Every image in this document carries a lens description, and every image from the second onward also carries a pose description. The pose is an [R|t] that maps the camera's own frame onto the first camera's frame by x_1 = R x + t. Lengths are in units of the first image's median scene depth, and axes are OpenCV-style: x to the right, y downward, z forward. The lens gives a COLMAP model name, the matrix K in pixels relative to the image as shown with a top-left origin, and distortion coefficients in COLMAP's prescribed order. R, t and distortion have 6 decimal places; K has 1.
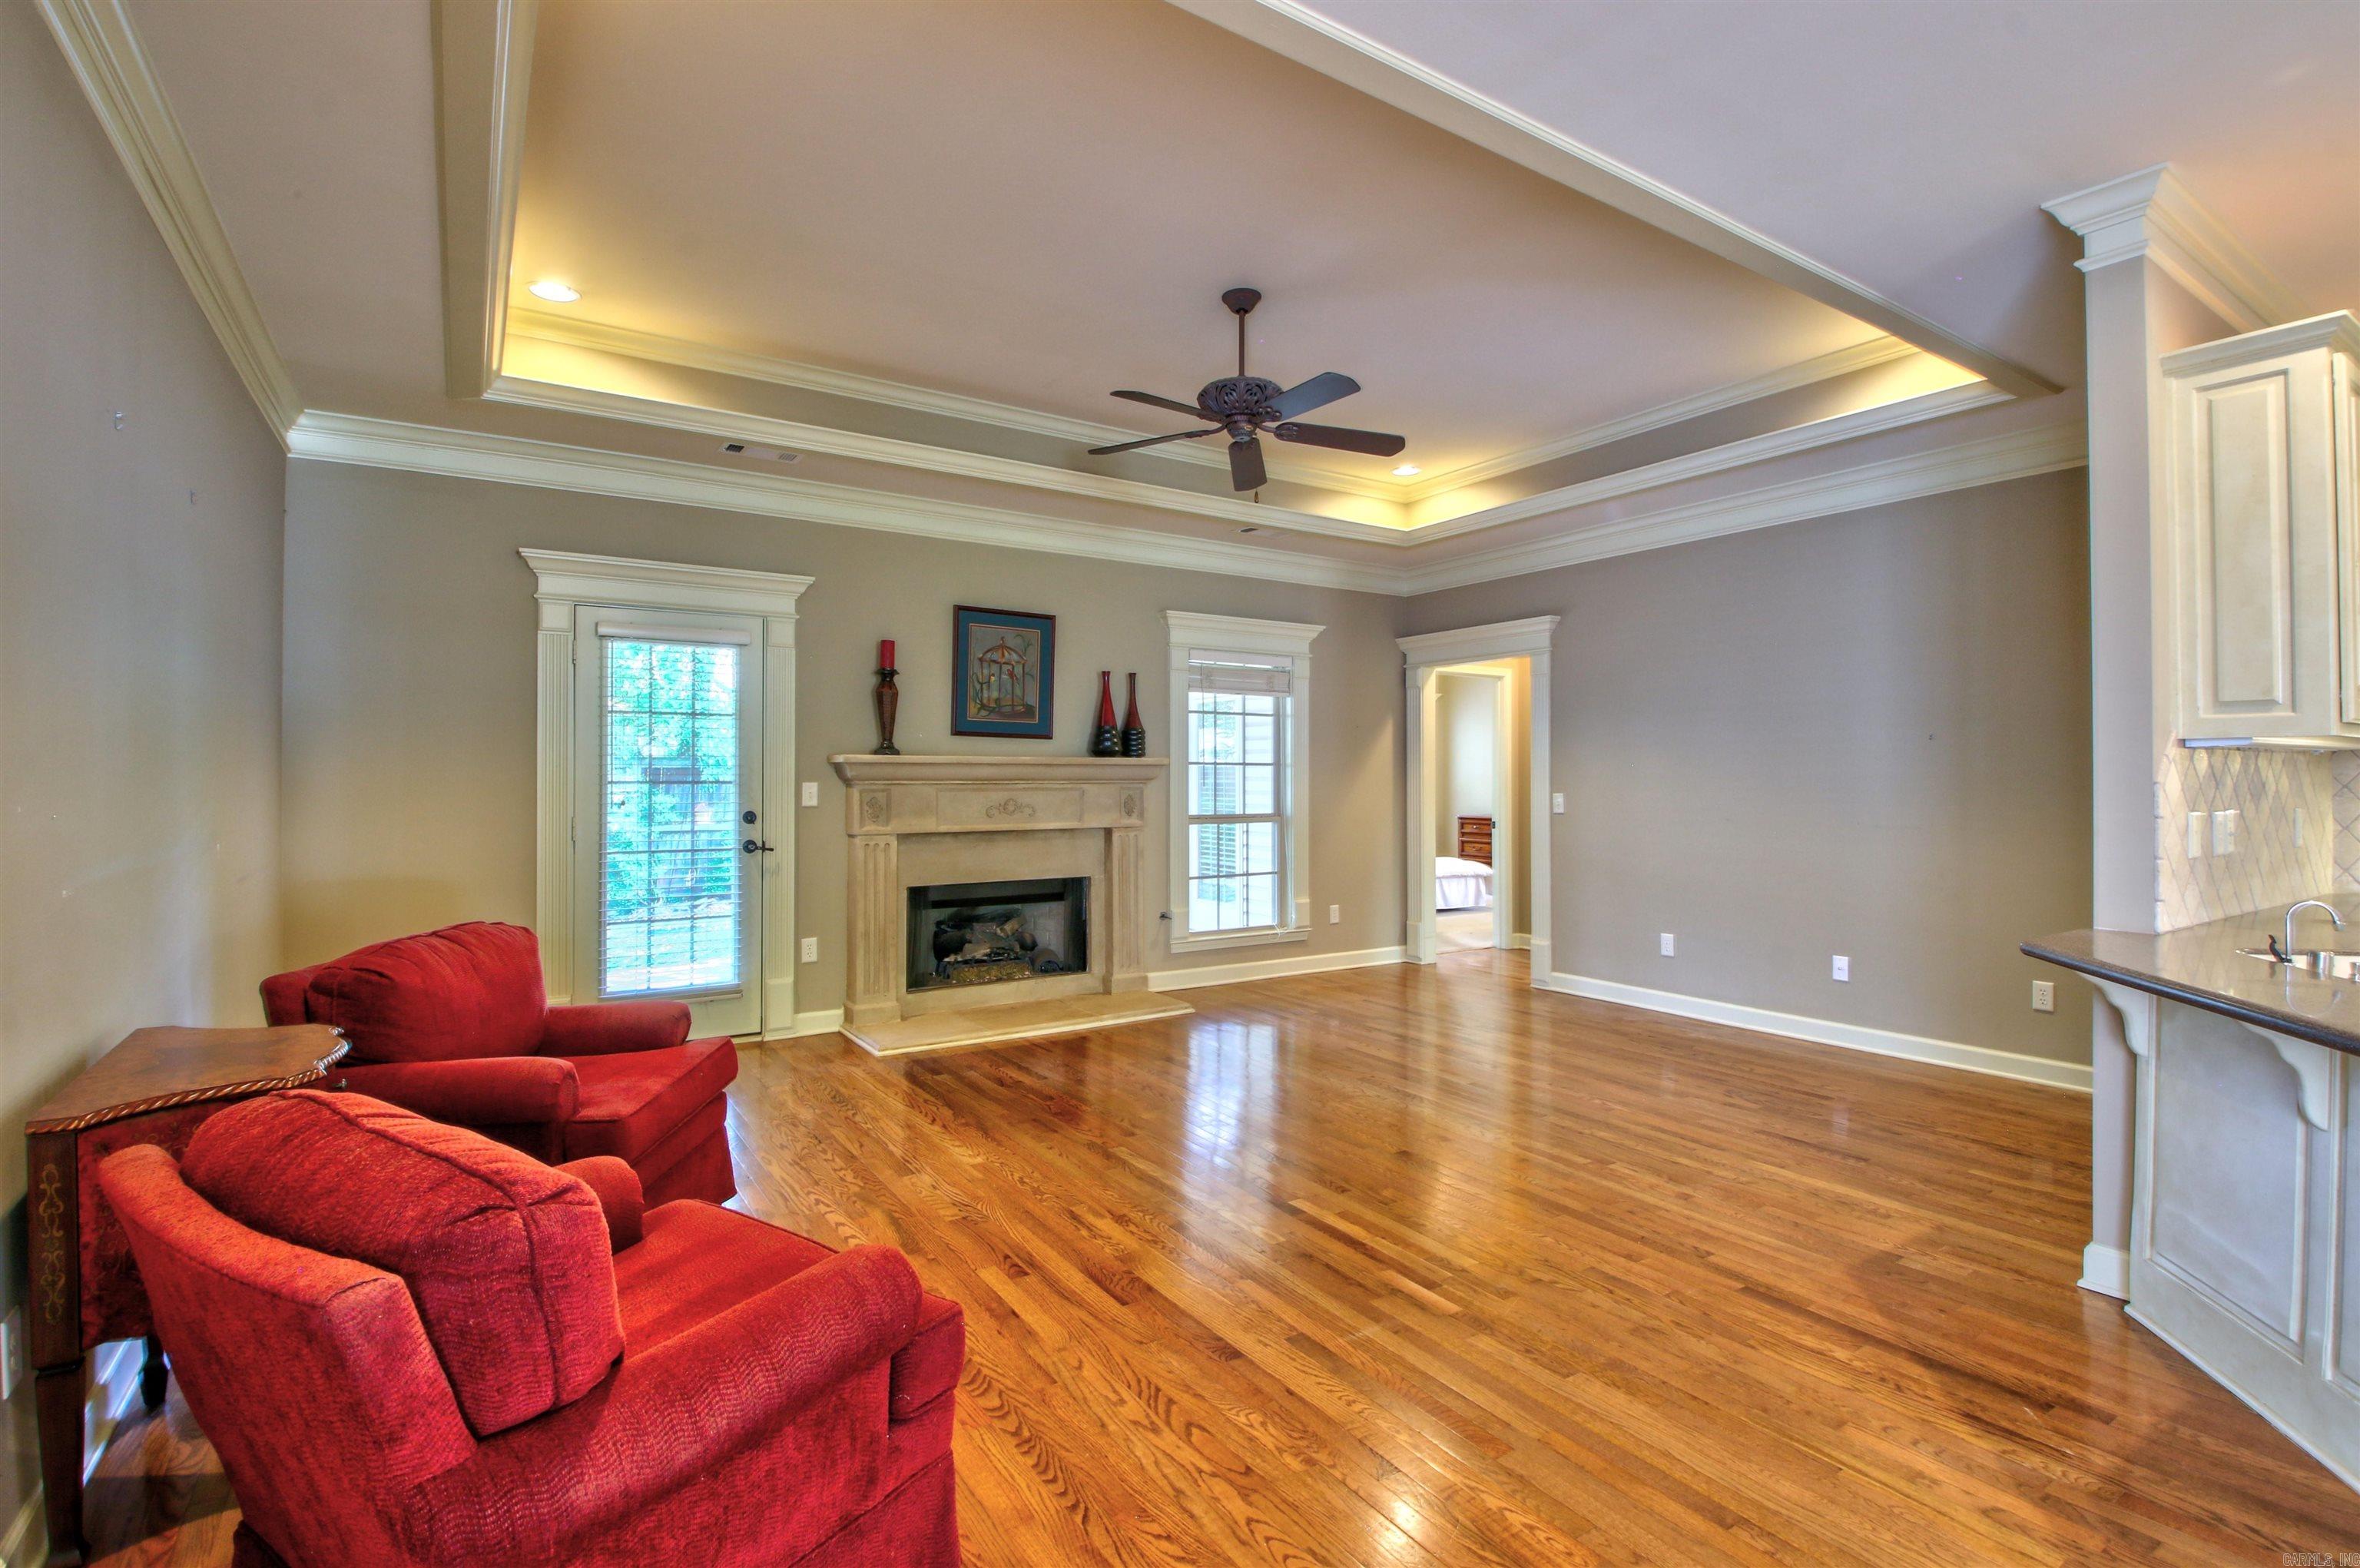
lens RADIAL K [[1092.0, 0, 1186.1], [0, 1092.0, 773.6], [0, 0, 1]] dist [0.004477, -0.018284]
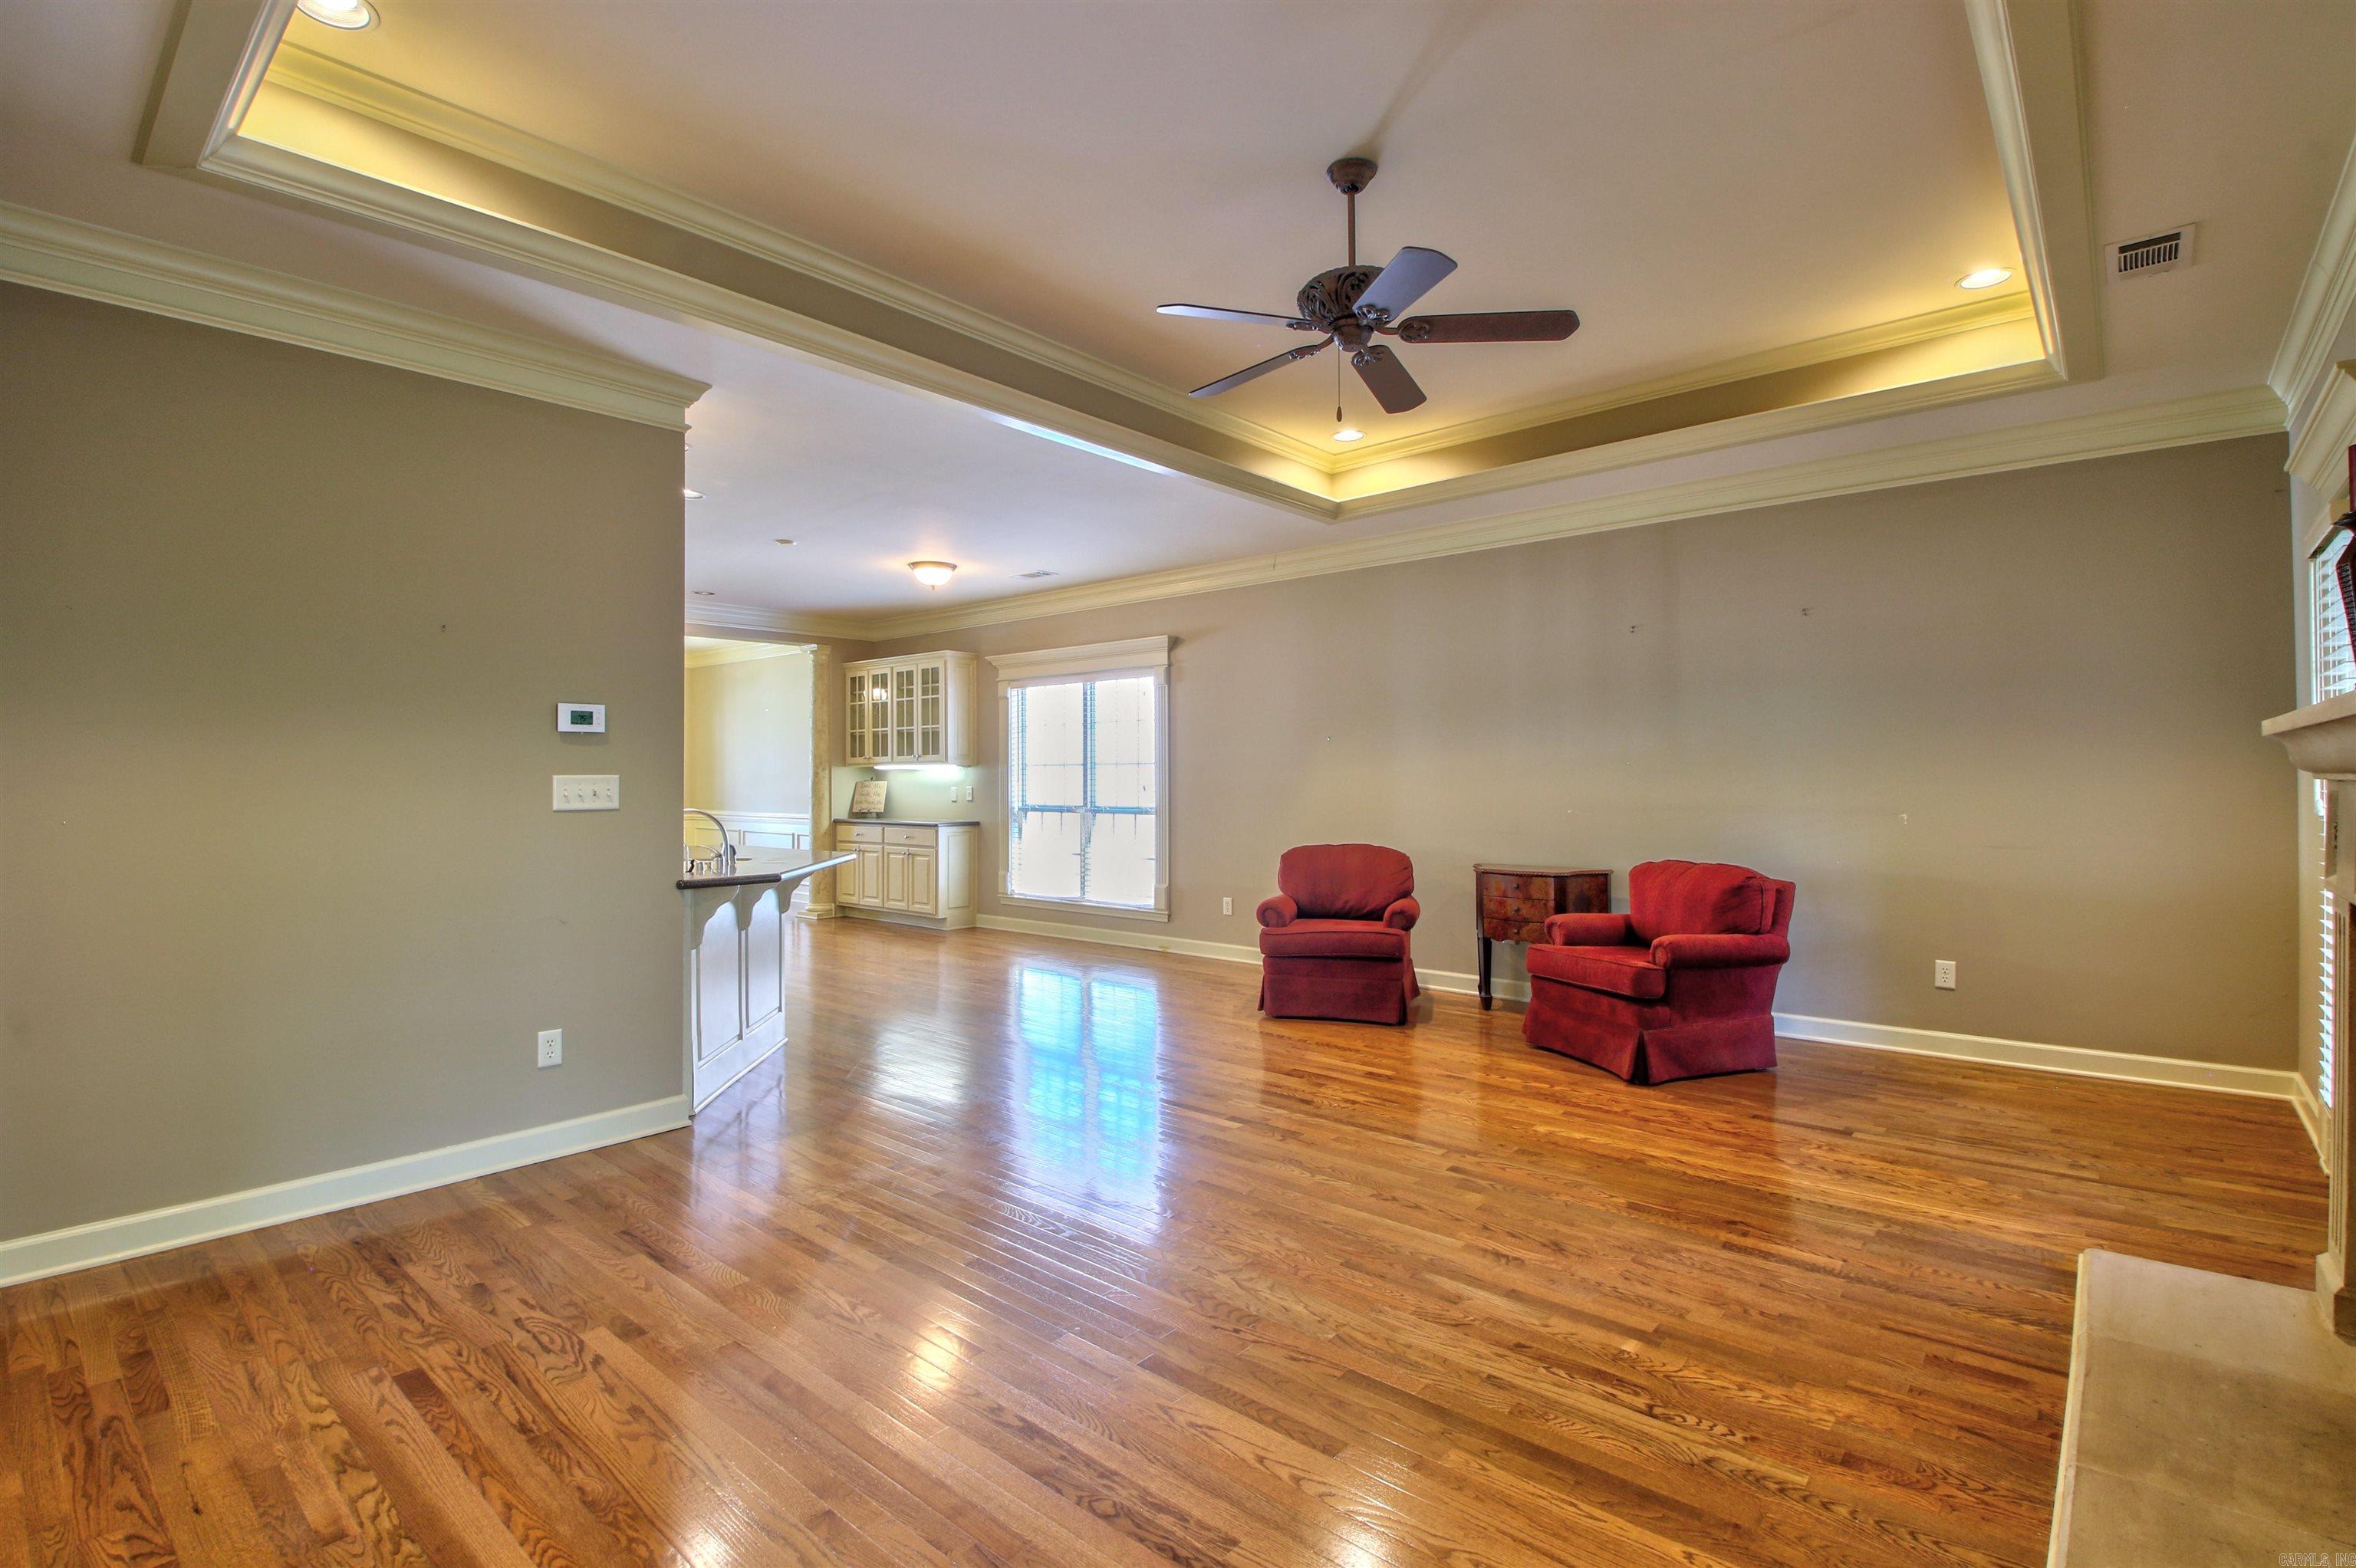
lens RADIAL K [[1090.0, 0, 1181.8], [0, 1090.0, 768.5], [0, 0, 1]] dist [0.004477, -0.018284]
pose [[-0.962770, 0.003946, -0.270294, 0.289514], [0.006894, 0.999927, -0.009956, 0.005265], [0.270235, -0.011449, -0.962726, 1.285063]]
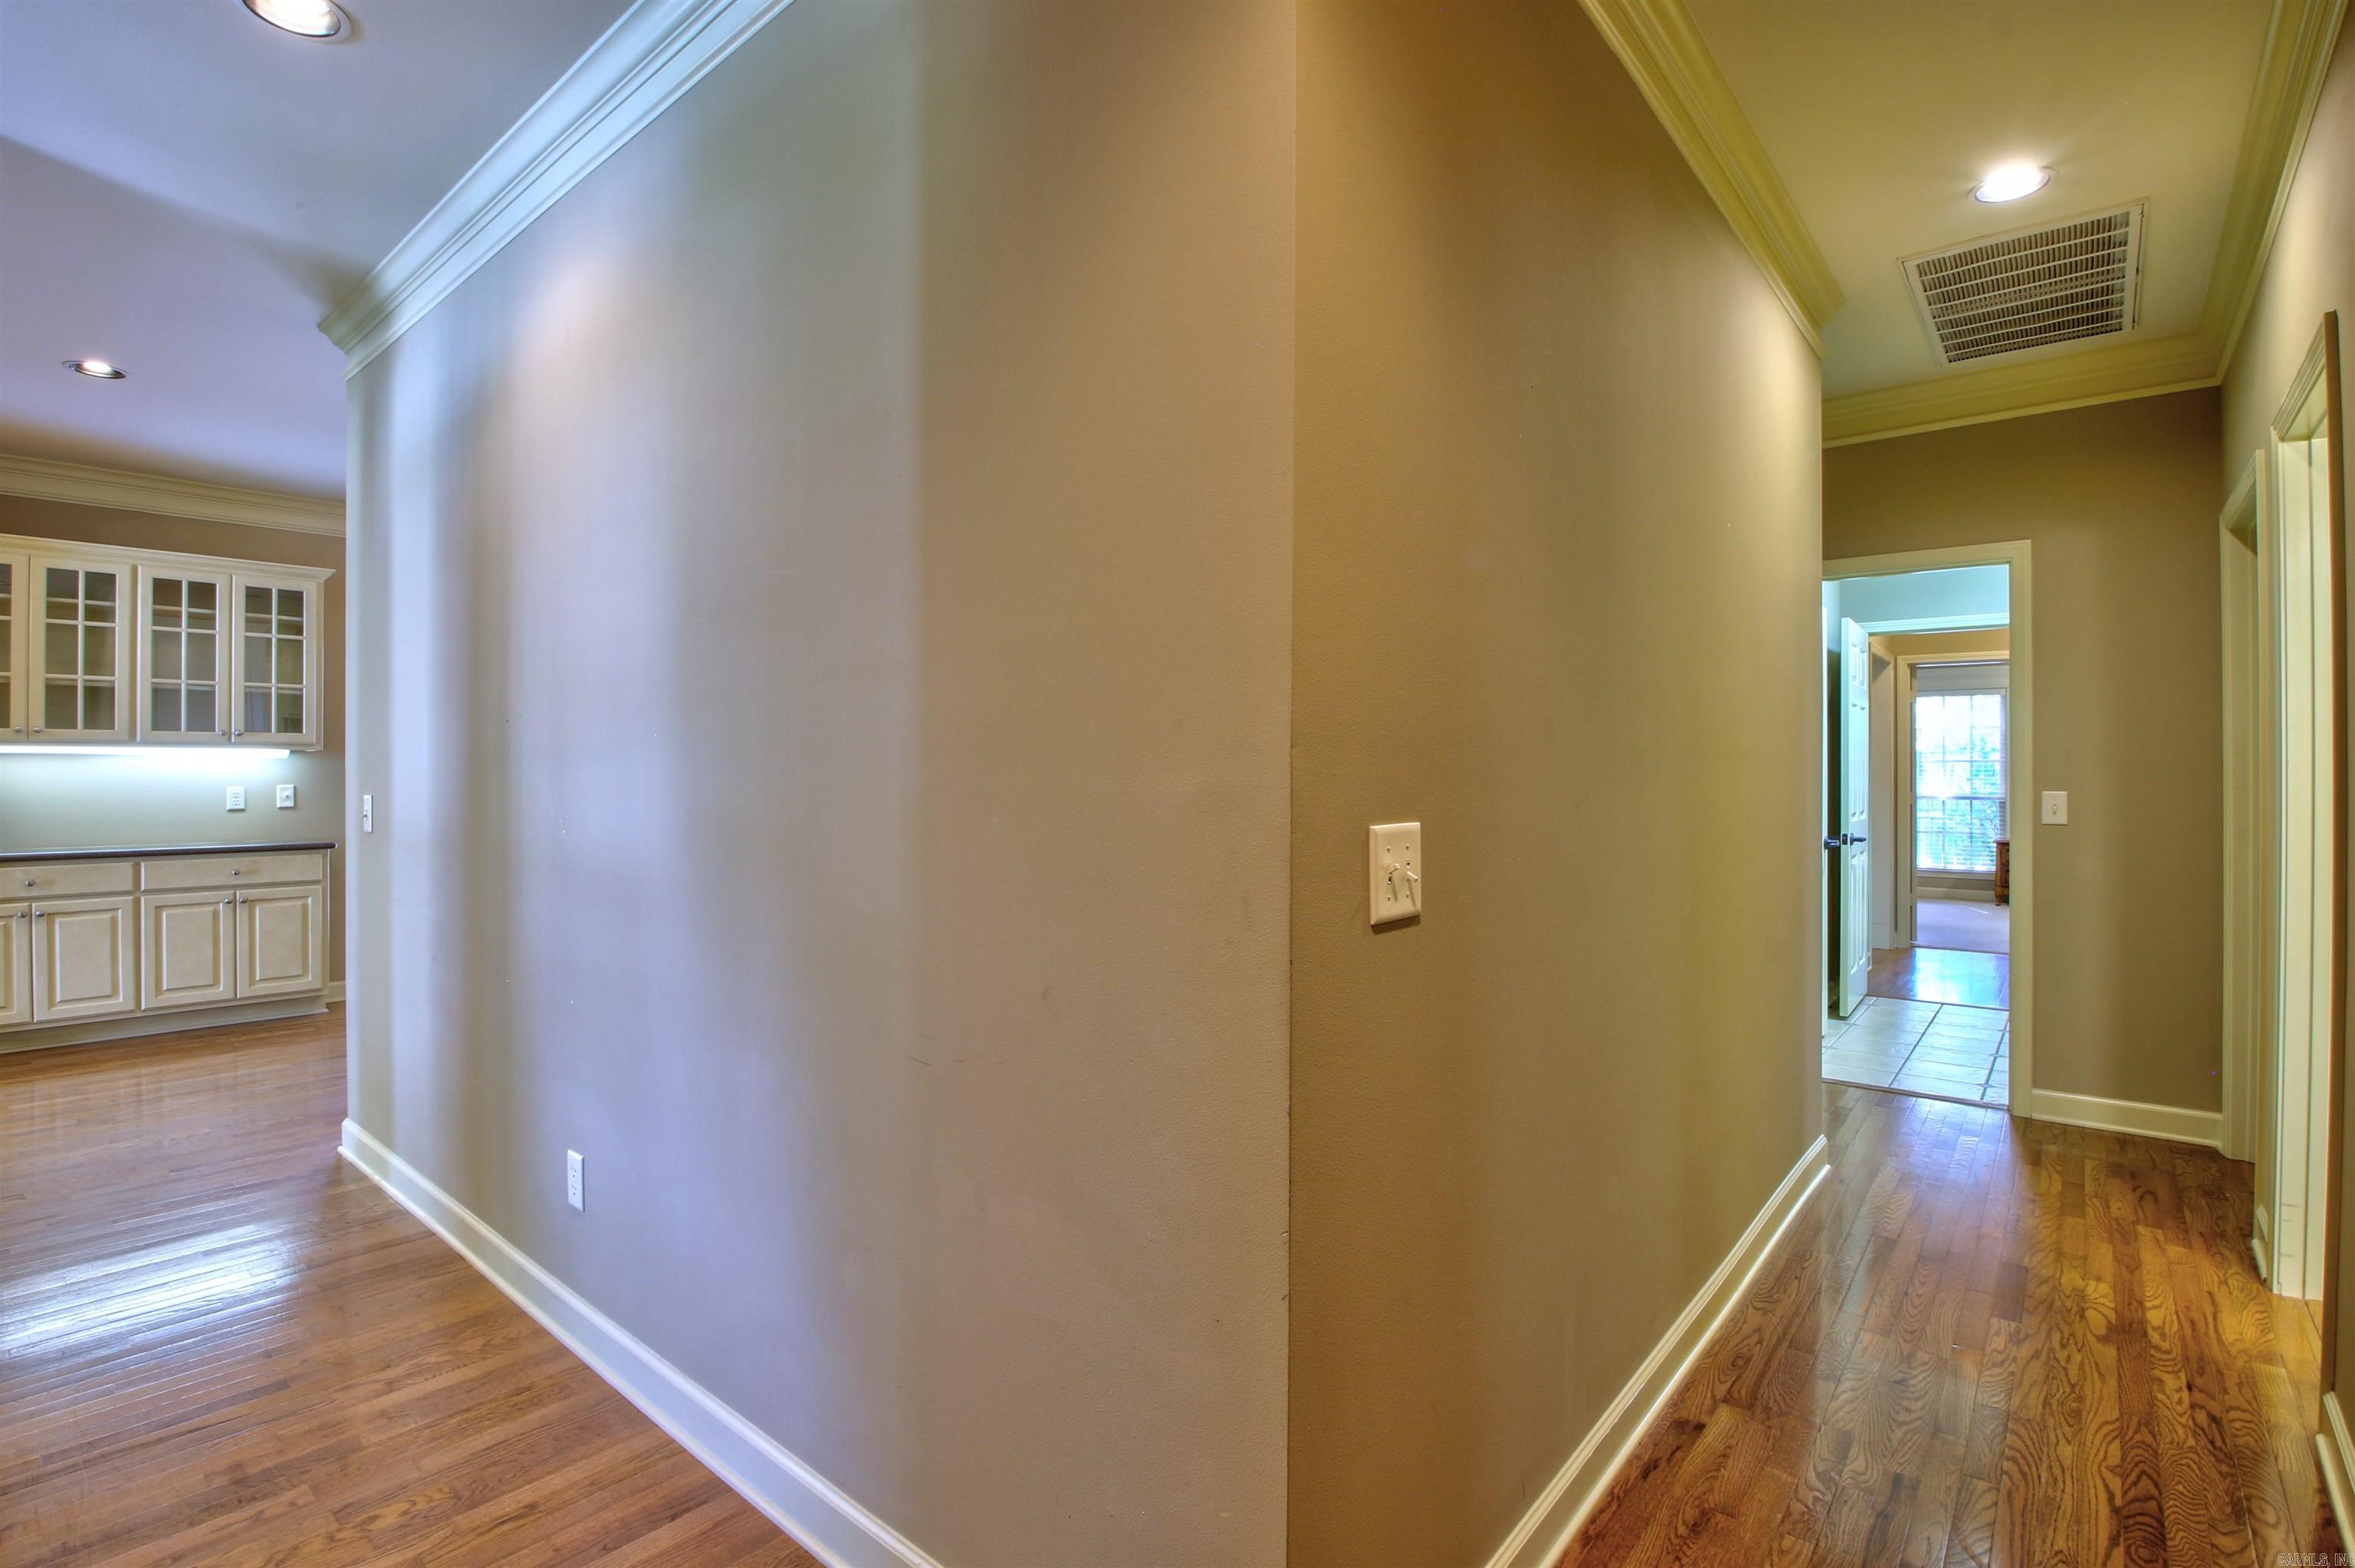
lens RADIAL K [[1089.5, 0, 1158.0], [0, 1089.5, 760.4], [0, 0, 1]] dist [0.004477, -0.018284]
pose [[0.284649, -0.013953, -0.958530, 1.402540], [0.011048, 0.999875, -0.011274, 0.011431], [0.958568, -0.007381, 0.284768, 0.073781]]
